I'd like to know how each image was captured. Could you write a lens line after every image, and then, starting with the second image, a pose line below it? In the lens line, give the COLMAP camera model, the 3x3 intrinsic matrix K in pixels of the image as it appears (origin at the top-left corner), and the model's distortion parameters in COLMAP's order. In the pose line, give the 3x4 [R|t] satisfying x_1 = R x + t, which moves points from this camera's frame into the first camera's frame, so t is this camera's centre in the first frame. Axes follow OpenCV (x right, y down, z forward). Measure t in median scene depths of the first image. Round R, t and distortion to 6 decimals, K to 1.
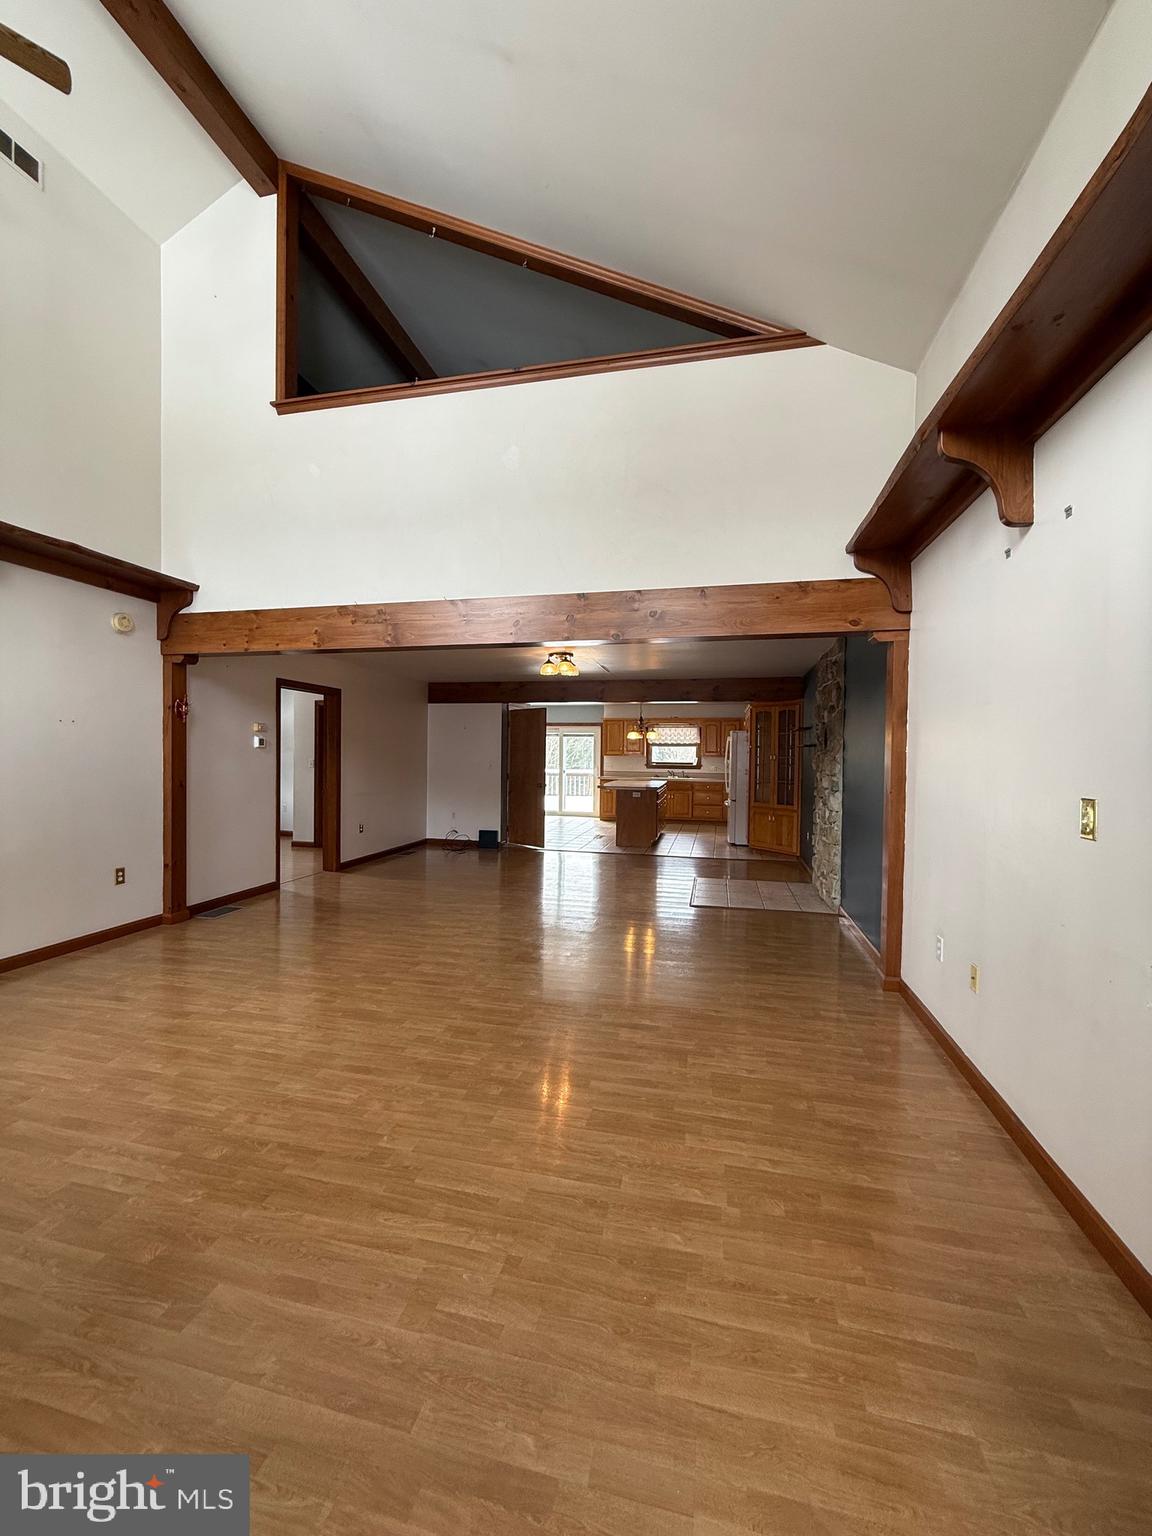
lens RADIAL K [[607.1, 0, 576.9], [0, 607.1, 766.4], [0, 0, 1]] dist [-0.001548, -0.000144]
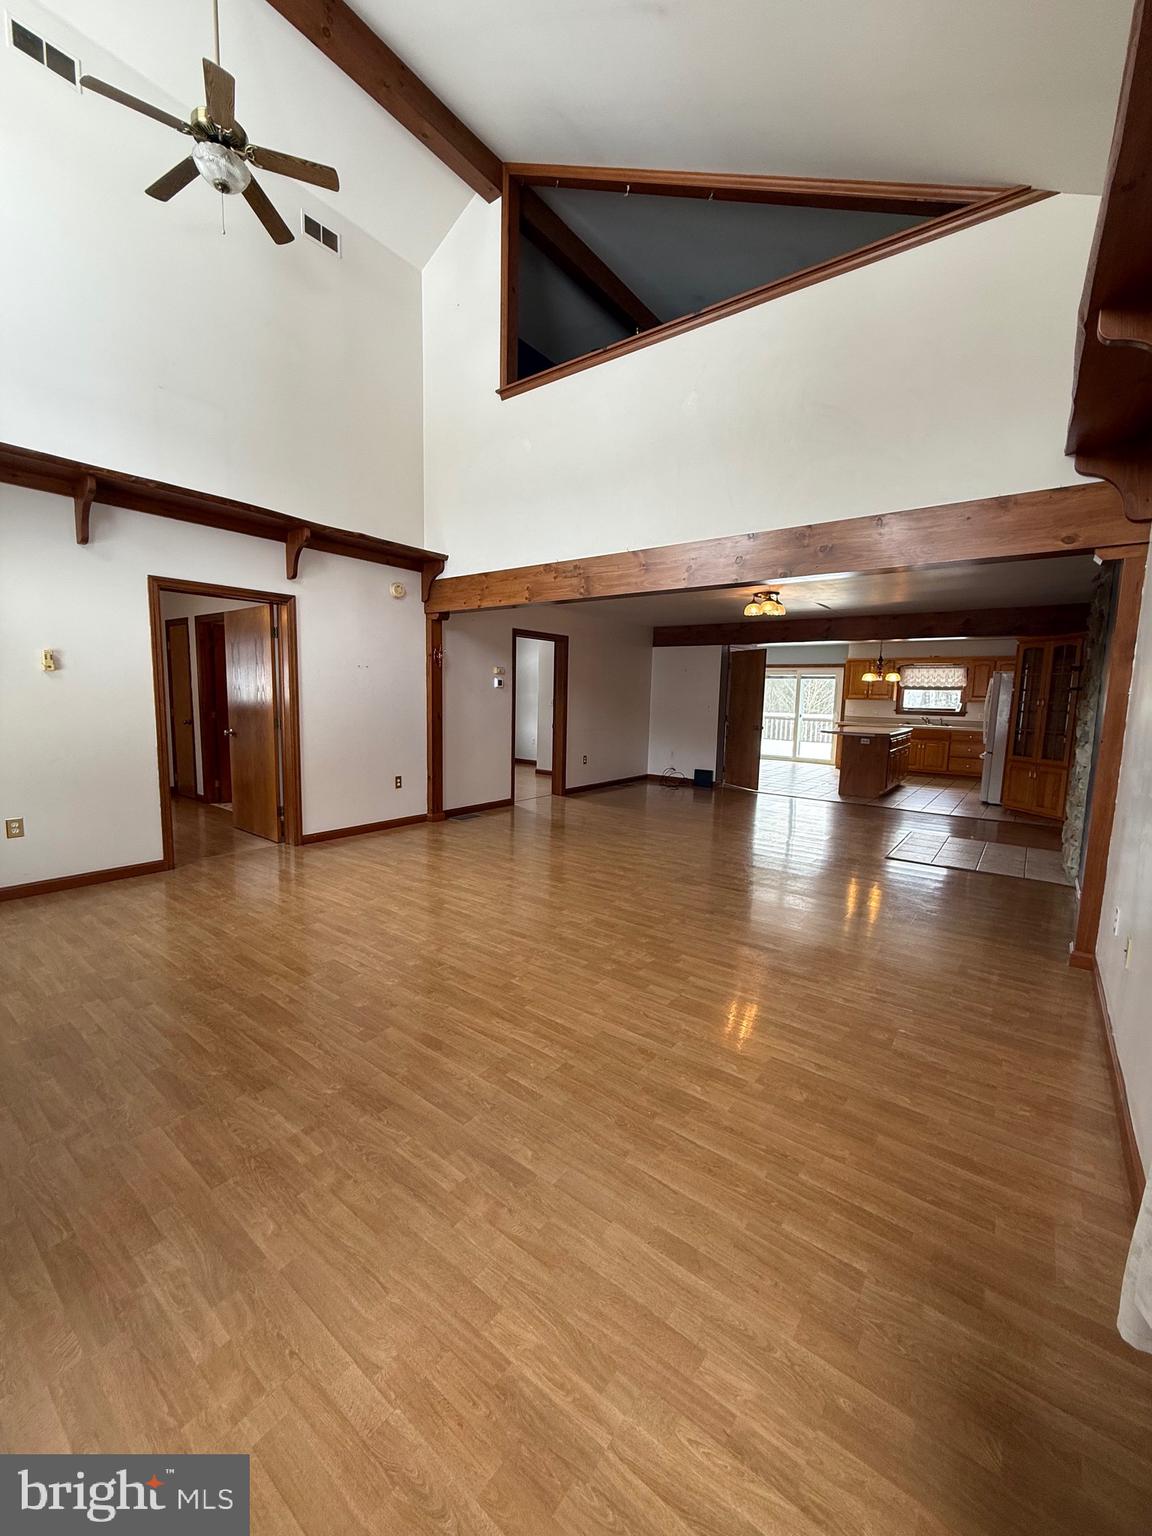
lens RADIAL K [[607.1, 0, 576.9], [0, 607.1, 766.4], [0, 0, 1]] dist [-0.001548, -0.000144]
pose [[0.911519, 0.057258, -0.407252, 0.146772], [-0.019451, 0.995155, 0.096379, 0.007228], [0.410797, -0.079930, 0.908216, -0.056765]]
